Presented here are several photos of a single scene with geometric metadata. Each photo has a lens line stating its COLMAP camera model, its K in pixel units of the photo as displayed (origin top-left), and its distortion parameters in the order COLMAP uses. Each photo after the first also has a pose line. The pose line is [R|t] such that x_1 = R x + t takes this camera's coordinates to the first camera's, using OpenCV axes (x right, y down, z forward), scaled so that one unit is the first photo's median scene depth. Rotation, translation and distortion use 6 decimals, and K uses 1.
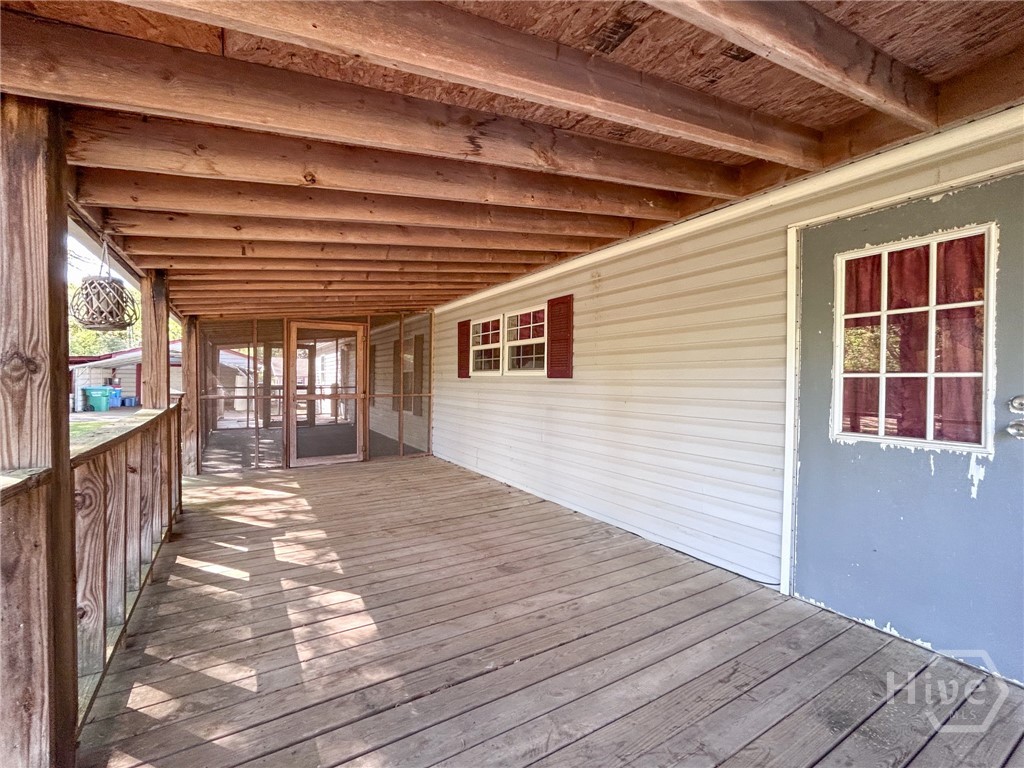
lens RADIAL K [[403.4, 0, 512.0], [0, 403.4, 384.0], [0, 0, 1]] dist [0.000574, 0.000064]
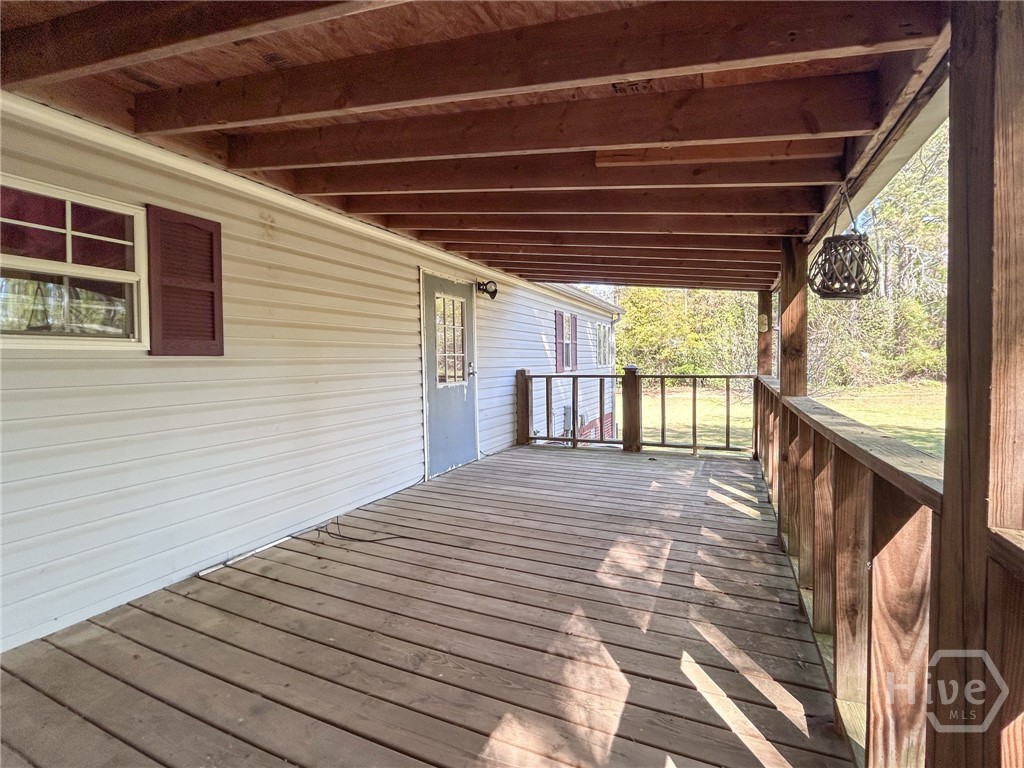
lens RADIAL K [[422.4, 0, 514.2], [0, 422.4, 368.4], [0, 0, 1]] dist [-0.000044, 0.000026]
pose [[-0.488623, -0.025349, 0.872127, -0.822650], [0.011118, 0.999316, 0.035275, -0.017362], [-0.872424, 0.026933, -0.488007, 1.163001]]
